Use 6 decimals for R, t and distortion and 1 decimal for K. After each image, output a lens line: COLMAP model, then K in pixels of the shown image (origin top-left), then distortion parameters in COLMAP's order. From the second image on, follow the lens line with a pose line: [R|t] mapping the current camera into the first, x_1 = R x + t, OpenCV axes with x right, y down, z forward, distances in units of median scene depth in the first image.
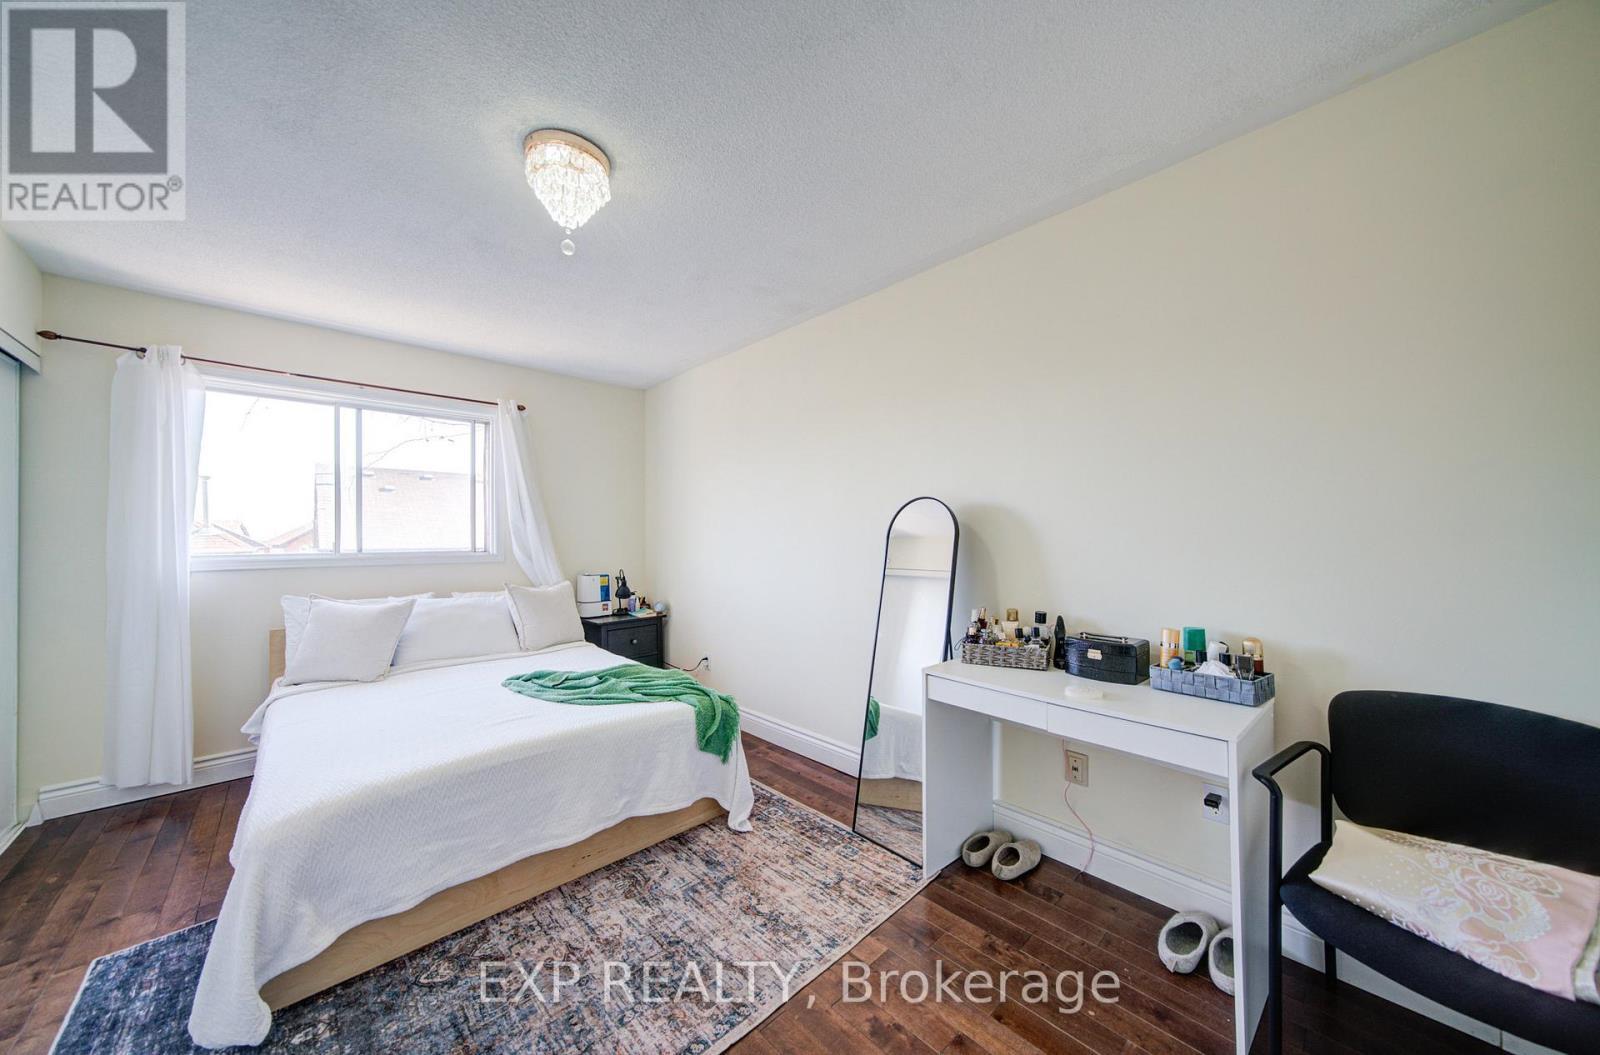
lens RADIAL K [[551.7, 0, 813.6], [0, 551.7, 531.5], [0, 0, 1]] dist [0.009642, 0.000441]
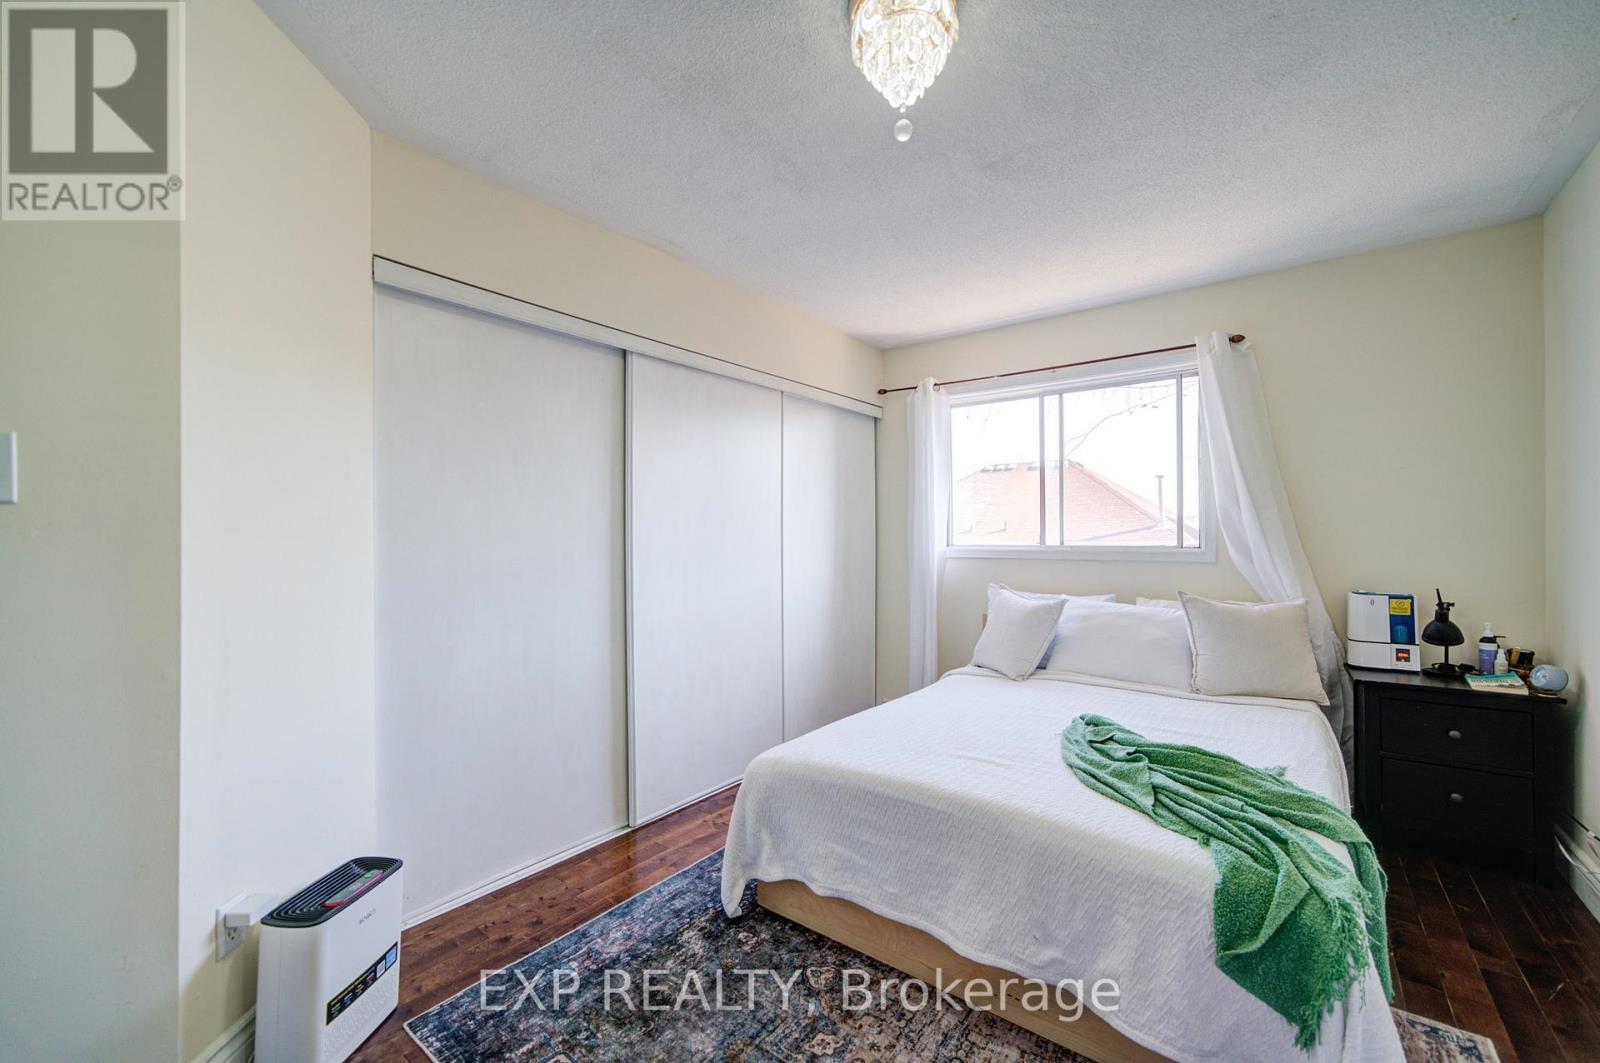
lens RADIAL K [[653.9, 0, 810.9], [0, 653.9, 529.6], [0, 0, 1]] dist [-0.016478, 0.007125]
pose [[0.116825, -0.007863, -0.993121, 0.292526], [0.012788, 0.999898, -0.006412, 0.017357], [0.993070, -0.011951, 0.116914, 0.565664]]
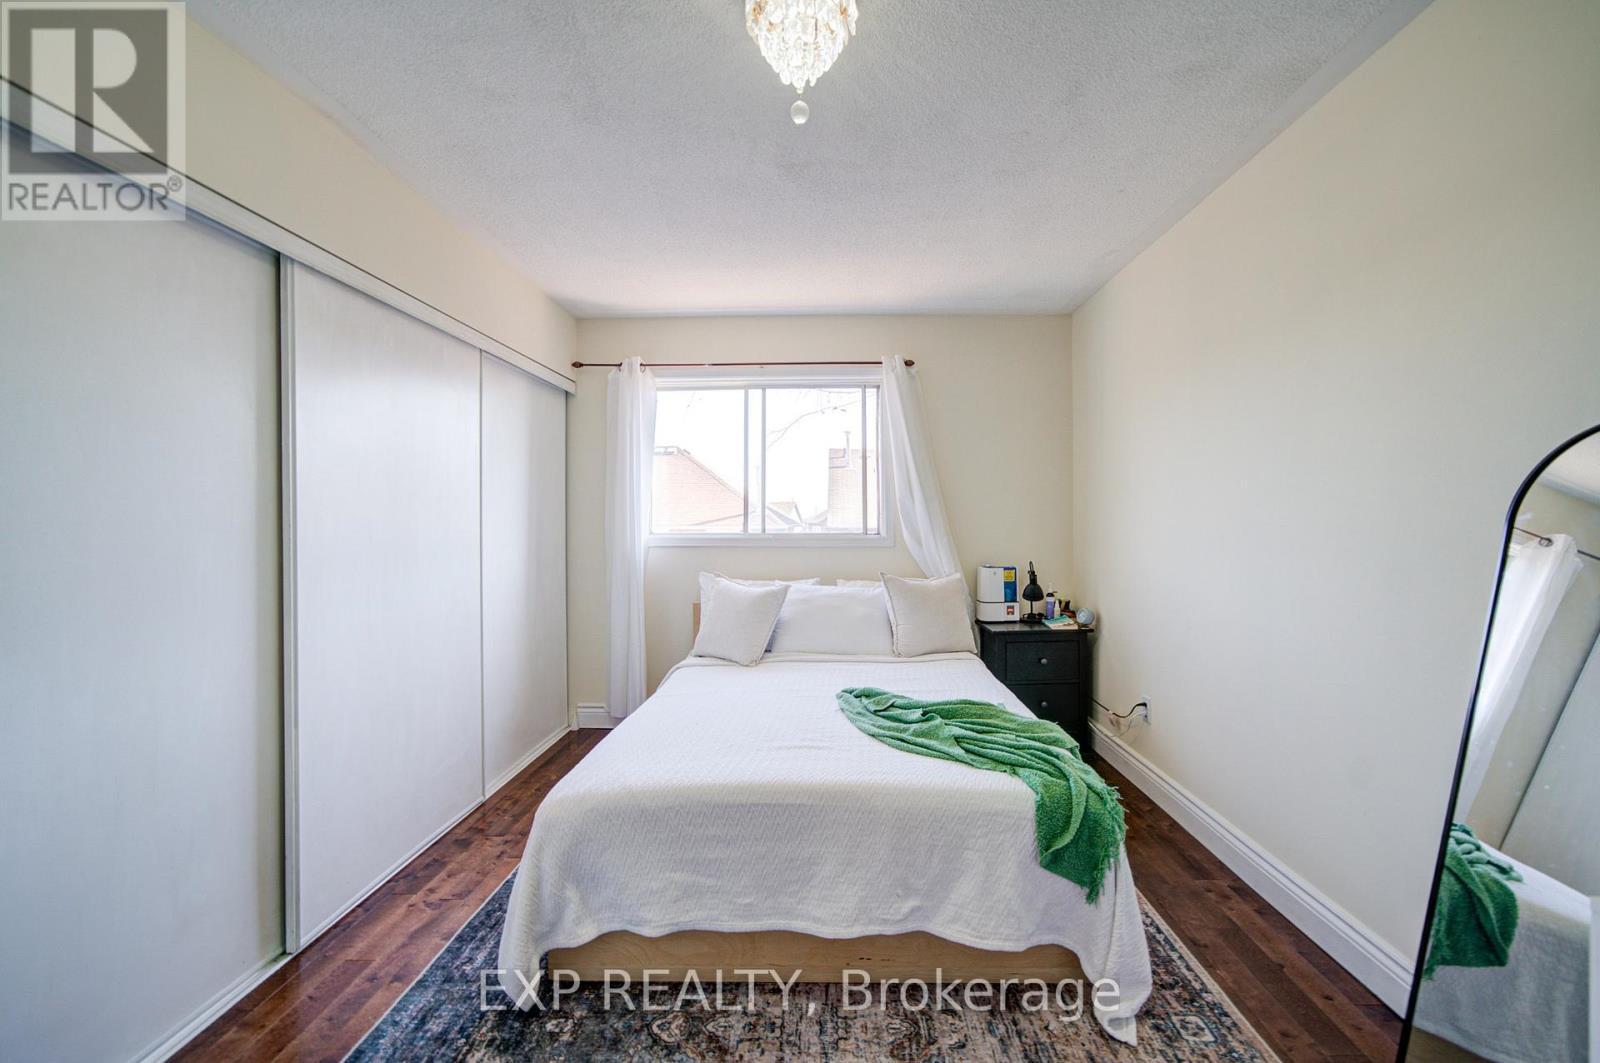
lens RADIAL K [[653.9, 0, 836.0], [0, 653.9, 518.7], [0, 0, 1]] dist [-0.016478, 0.007125]
pose [[0.696218, -0.000677, -0.717830, 0.143607], [0.009101, 0.999928, 0.007883, 0.004748], [0.717773, -0.012021, 0.696173, 0.329890]]
